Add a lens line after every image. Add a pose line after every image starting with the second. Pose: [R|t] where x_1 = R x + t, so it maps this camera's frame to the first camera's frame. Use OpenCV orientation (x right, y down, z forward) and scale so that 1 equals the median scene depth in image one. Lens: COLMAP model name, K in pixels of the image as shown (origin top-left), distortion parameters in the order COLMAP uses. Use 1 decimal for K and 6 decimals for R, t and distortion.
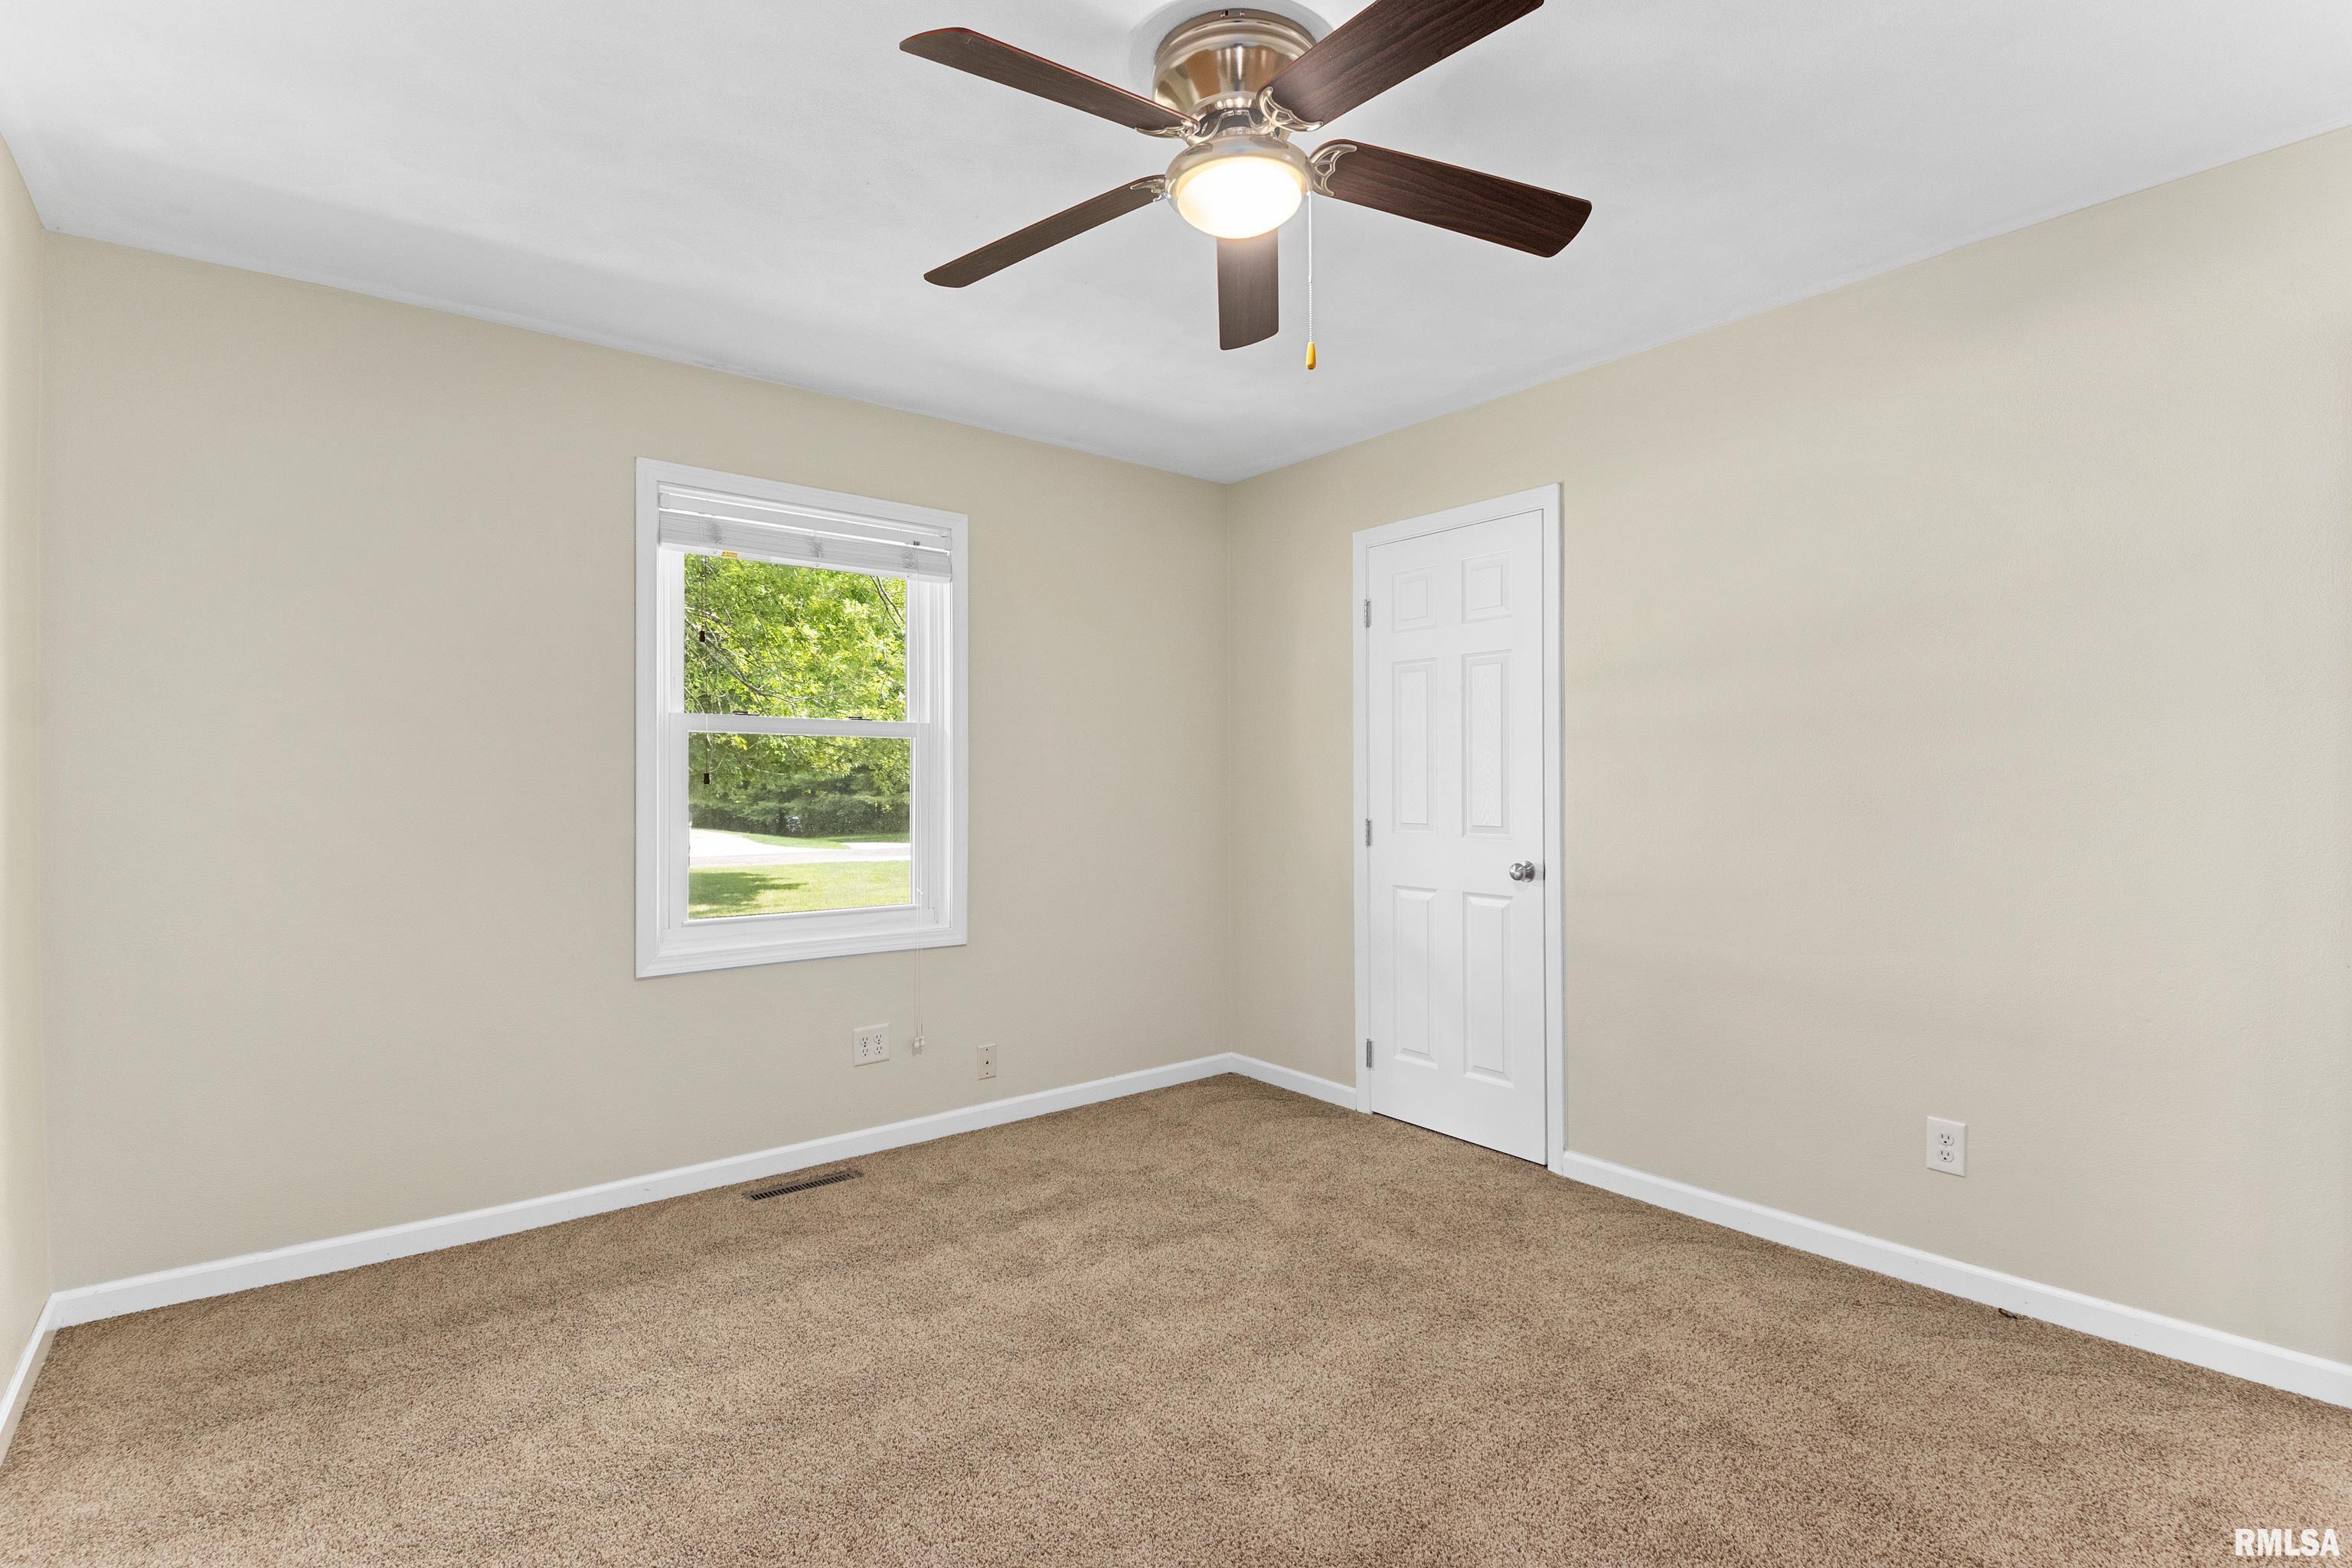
lens RADIAL K [[1091.8, 0, 1166.7], [0, 1091.8, 785.9], [0, 0, 1]] dist [0.009176, -0.014414]
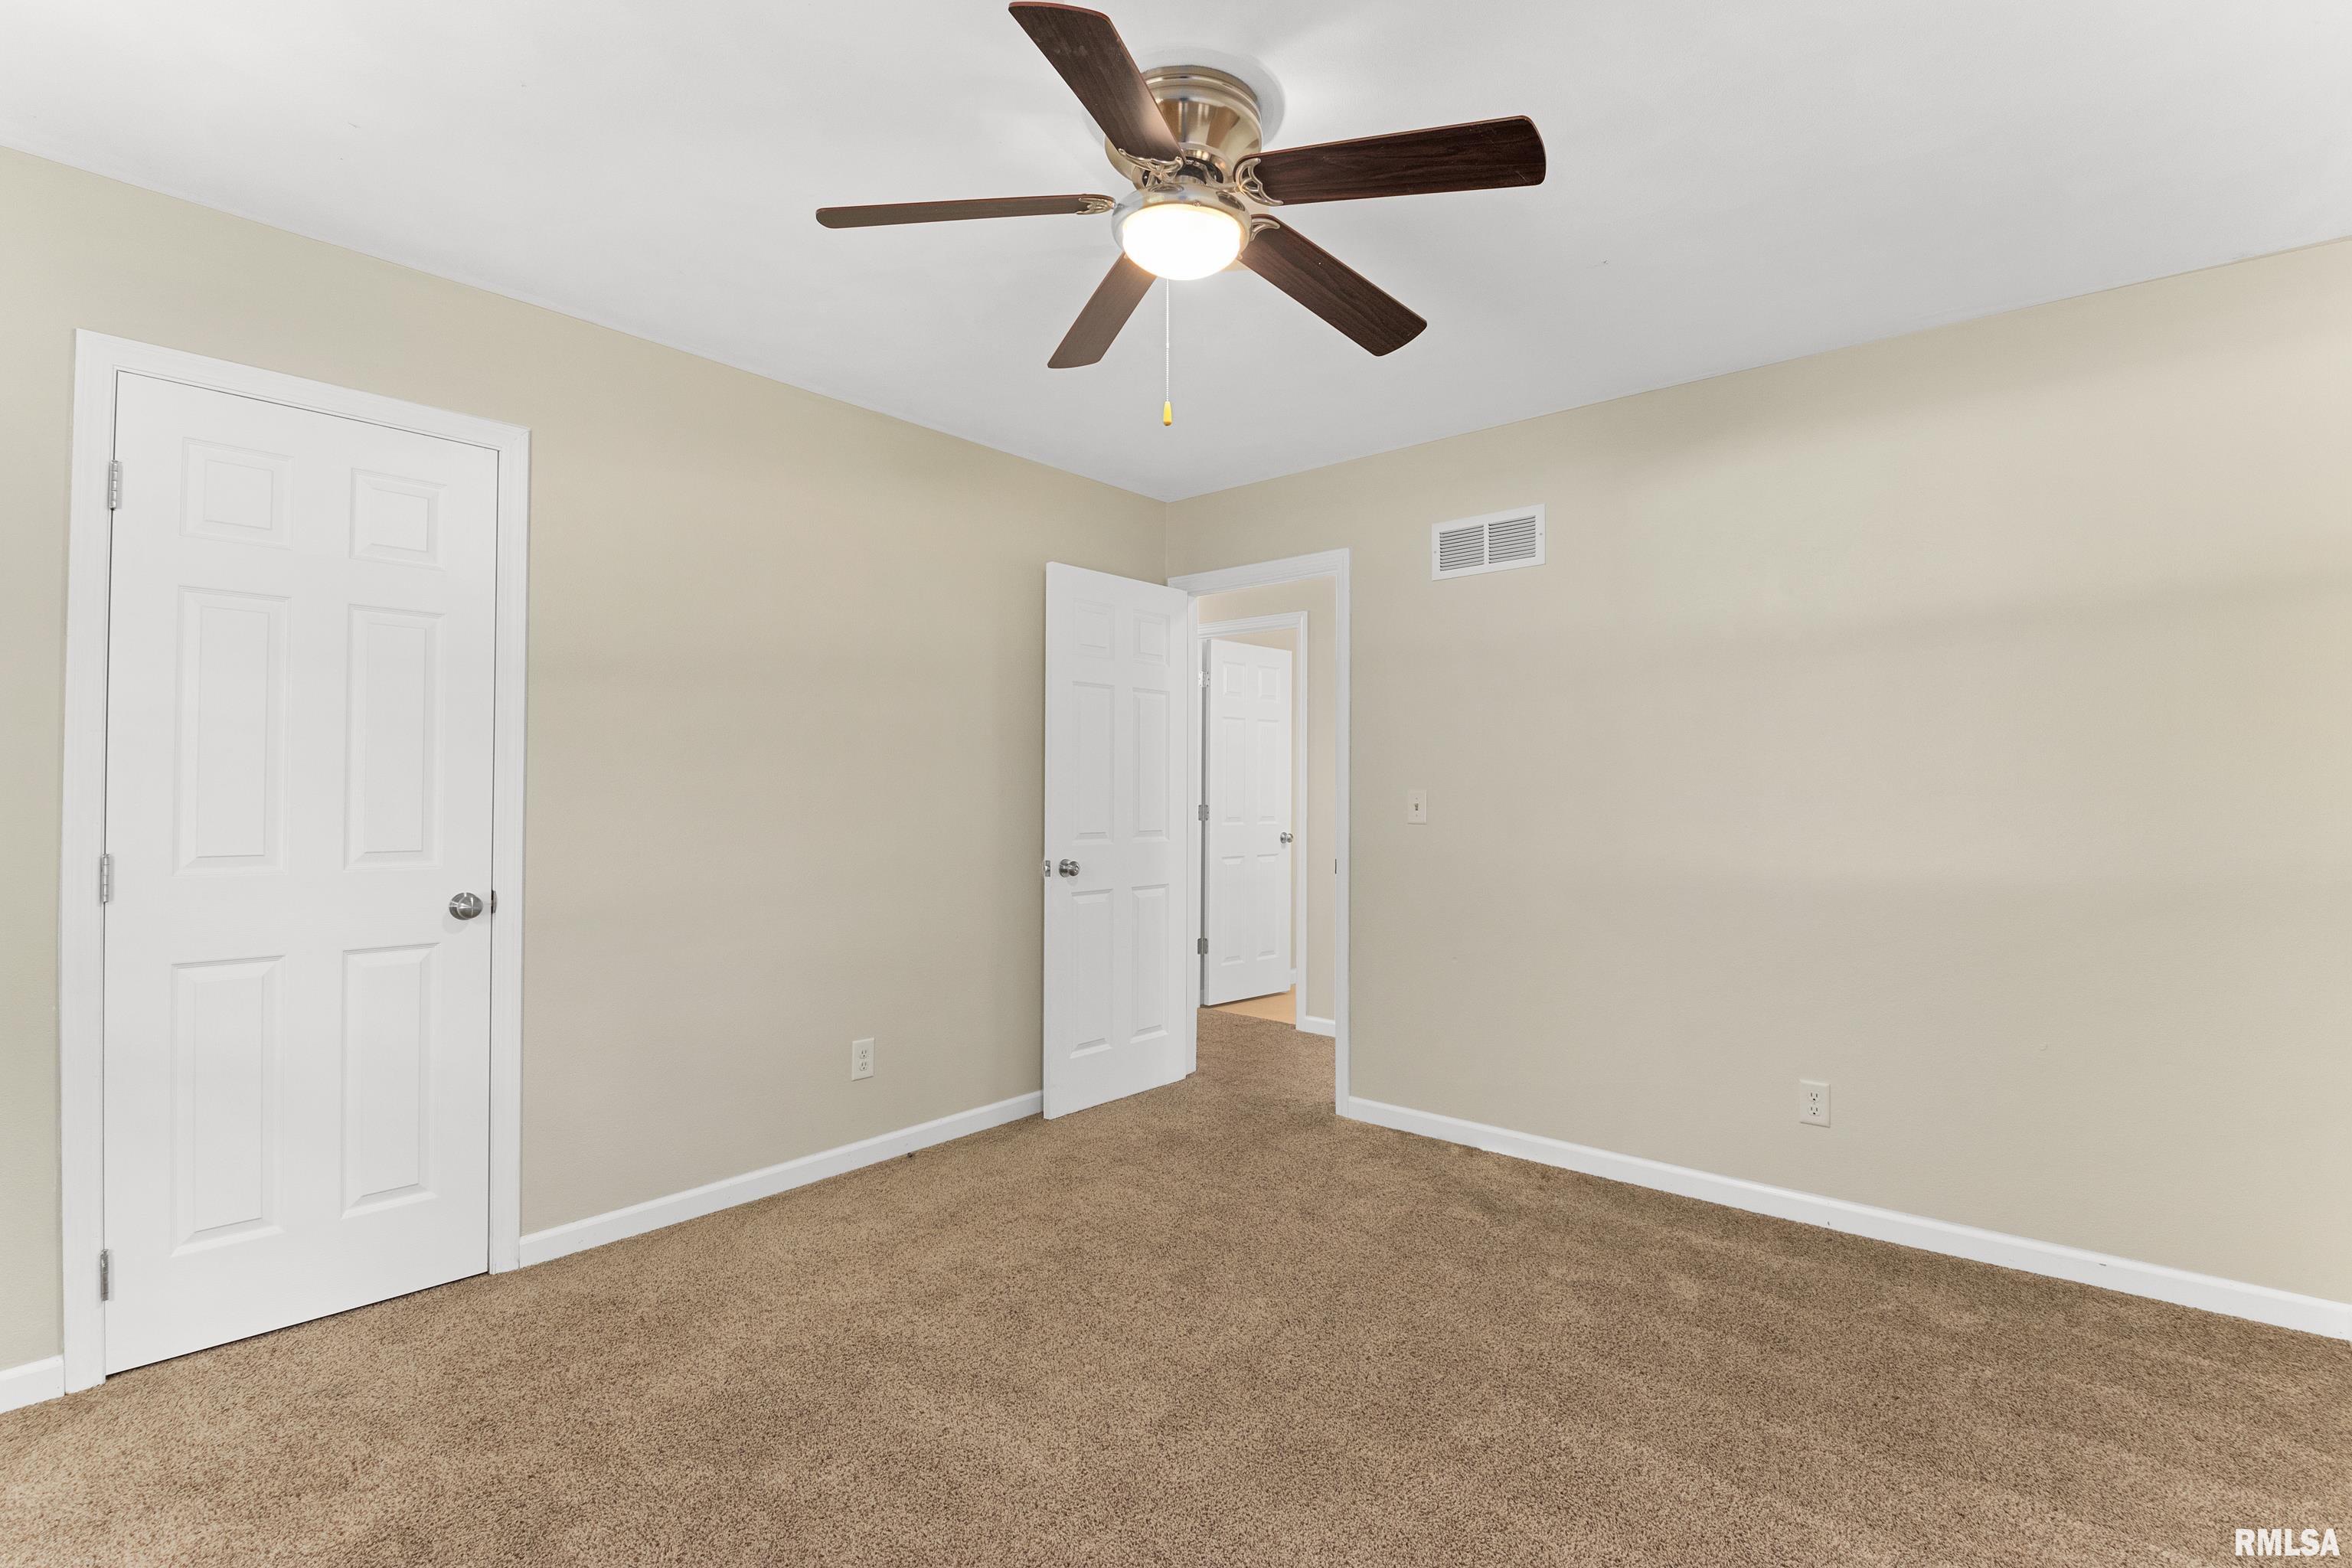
lens RADIAL K [[1091.8, 0, 1164.7], [0, 1091.8, 785.7], [0, 0, 1]] dist [0.009176, -0.014414]
pose [[-0.175626, 0.006633, 0.984435, -0.554276], [-0.001411, 0.999975, -0.006989, -0.003202], [-0.984456, -0.002617, -0.175612, 0.684647]]
